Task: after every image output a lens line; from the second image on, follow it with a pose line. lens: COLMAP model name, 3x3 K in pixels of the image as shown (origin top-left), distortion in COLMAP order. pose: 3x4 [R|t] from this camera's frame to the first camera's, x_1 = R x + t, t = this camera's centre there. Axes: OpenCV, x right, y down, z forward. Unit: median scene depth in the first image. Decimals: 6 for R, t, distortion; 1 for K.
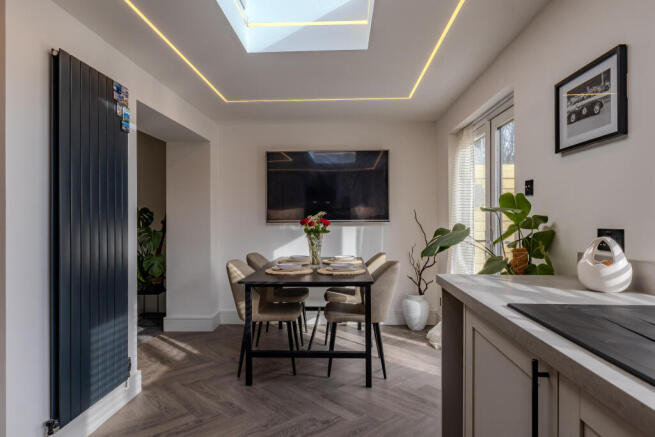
lens RADIAL K [[397.3, 0, 327.5], [0, 397.3, 218.5], [0, 0, 1]] dist [0.000150, -0.045185]
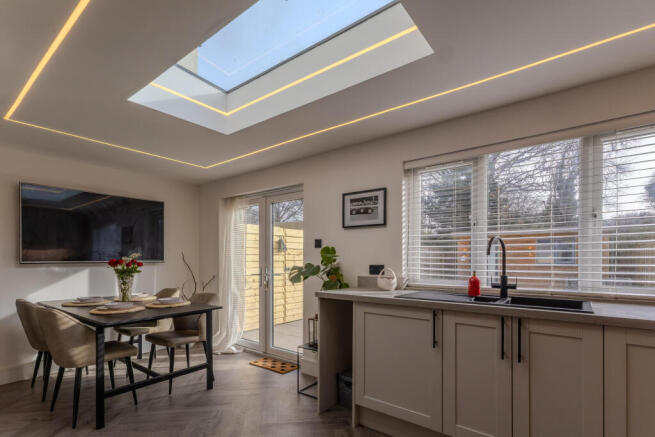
lens RADIAL K [[320.1, 0, 326.6], [0, 320.1, 259.9], [0, 0, 1]] dist [0.001894, 0.000370]
pose [[0.581505, 0.003047, 0.813537, -0.523508], [-0.003233, 0.999994, -0.001435, 0.000387], [-0.813537, -0.001795, 0.581511, 0.077050]]
